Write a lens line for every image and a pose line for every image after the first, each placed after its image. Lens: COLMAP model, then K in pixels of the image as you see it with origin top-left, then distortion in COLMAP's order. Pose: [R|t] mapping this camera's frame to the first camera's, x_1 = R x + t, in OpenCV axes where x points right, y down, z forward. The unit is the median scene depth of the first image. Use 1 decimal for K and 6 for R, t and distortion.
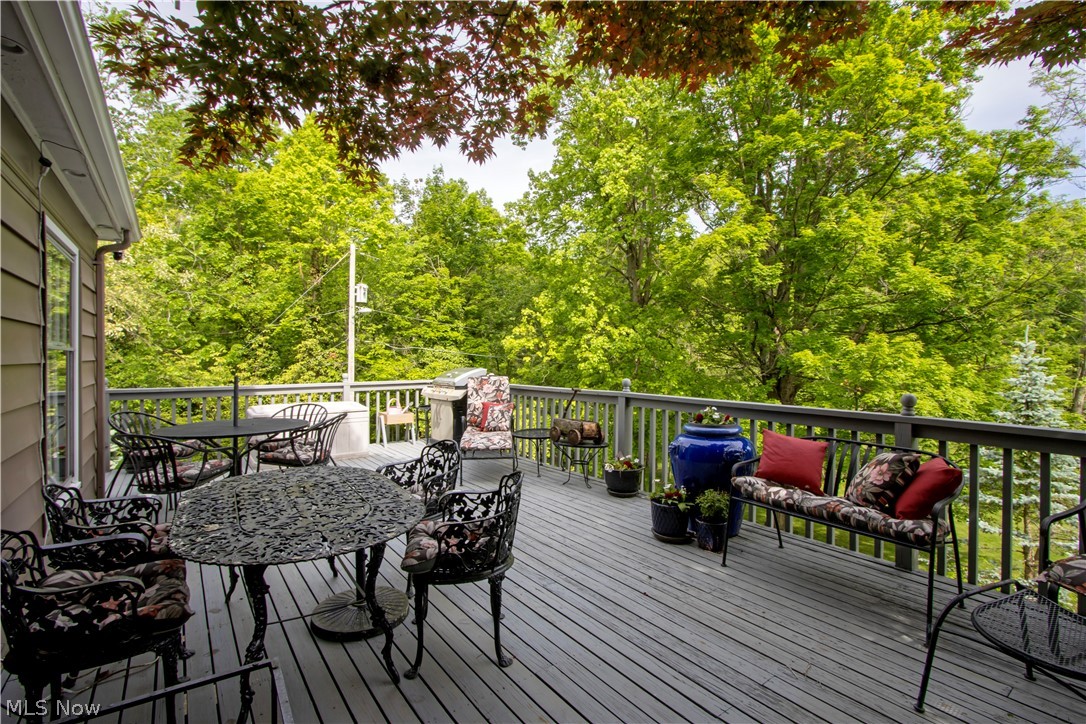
lens RADIAL K [[501.9, 0, 541.9], [0, 501.9, 359.5], [0, 0, 1]] dist [-0.012542, 0.000424]
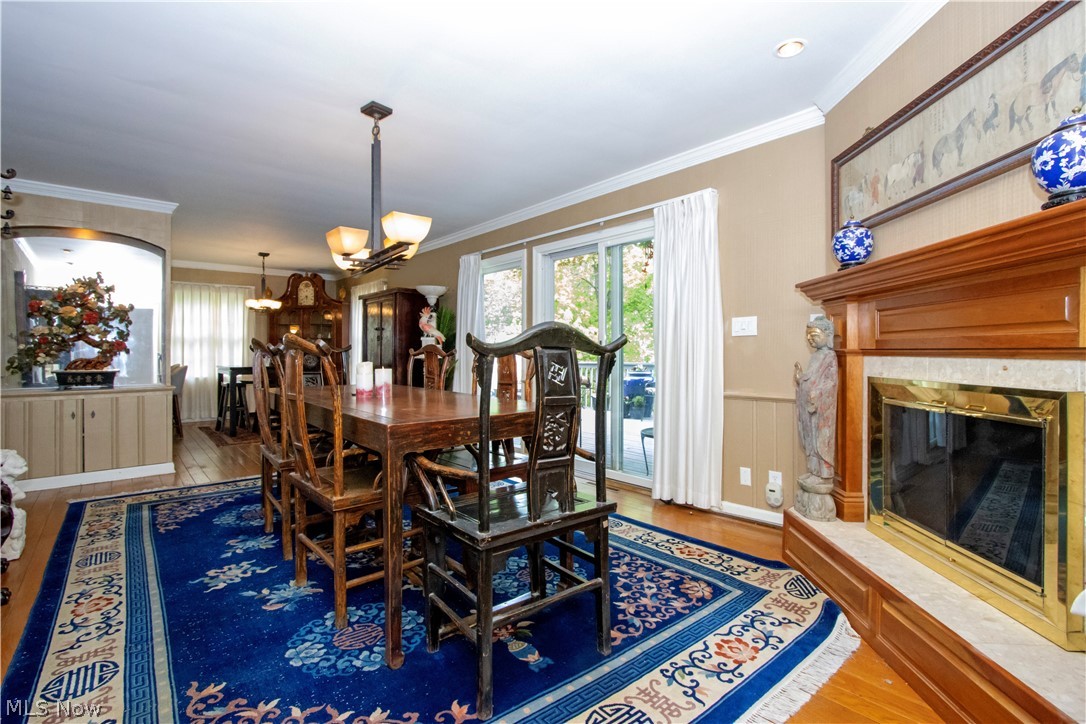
lens RADIAL K [[501.9, 0, 541.7], [0, 501.9, 359.3], [0, 0, 1]] dist [-0.012542, 0.000424]
pose [[0.997103, 0.004523, 0.075927, -0.069553], [-0.004792, 0.999983, 0.003355, 0.016227], [-0.075910, -0.003709, 0.997108, -0.305064]]
